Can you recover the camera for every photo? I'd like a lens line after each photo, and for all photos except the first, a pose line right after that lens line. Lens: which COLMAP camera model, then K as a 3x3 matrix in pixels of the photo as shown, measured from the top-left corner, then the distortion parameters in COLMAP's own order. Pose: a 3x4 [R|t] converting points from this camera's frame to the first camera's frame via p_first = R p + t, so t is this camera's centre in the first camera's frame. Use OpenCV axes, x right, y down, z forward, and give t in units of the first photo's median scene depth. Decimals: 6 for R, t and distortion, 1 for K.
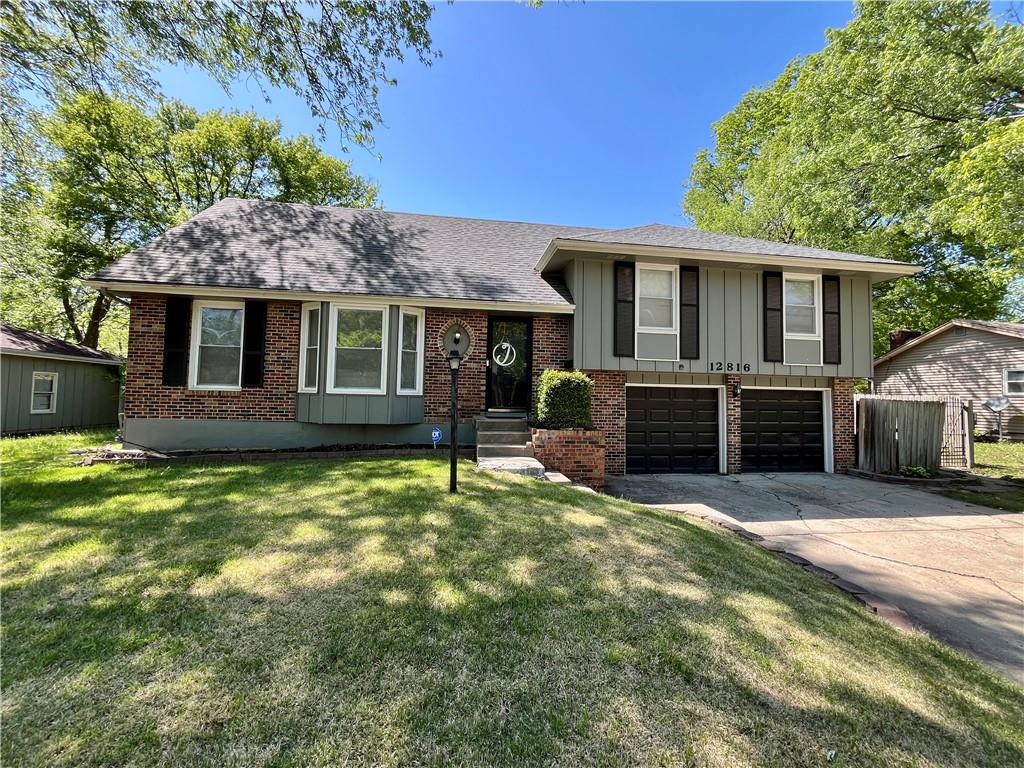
lens RADIAL K [[412.3, 0, 512.0], [0, 412.3, 384.0], [0, 0, 1]] dist [-0.000909, -0.000026]
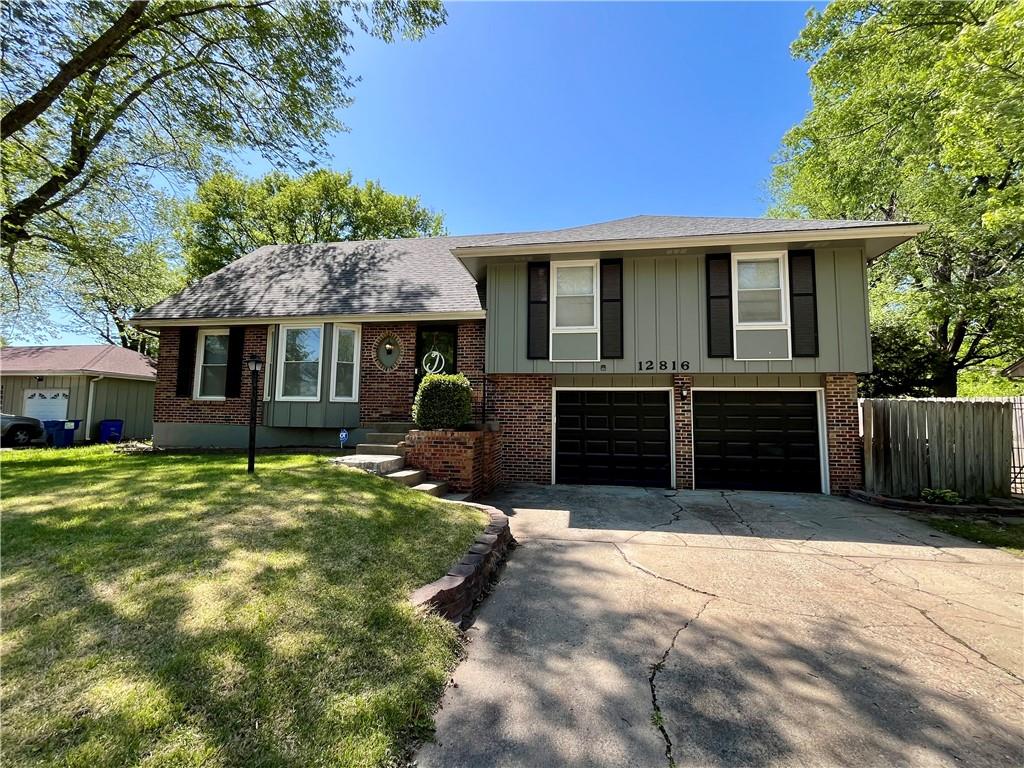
lens RADIAL K [[436.1, 0, 512.0], [0, 436.1, 384.0], [0, 0, 1]] dist [0.000370, 0.000033]
pose [[0.953550, -0.028655, -0.299869, 0.507325], [0.014929, 0.998737, -0.047965, 0.039308], [0.300864, 0.041260, 0.952774, 0.009463]]
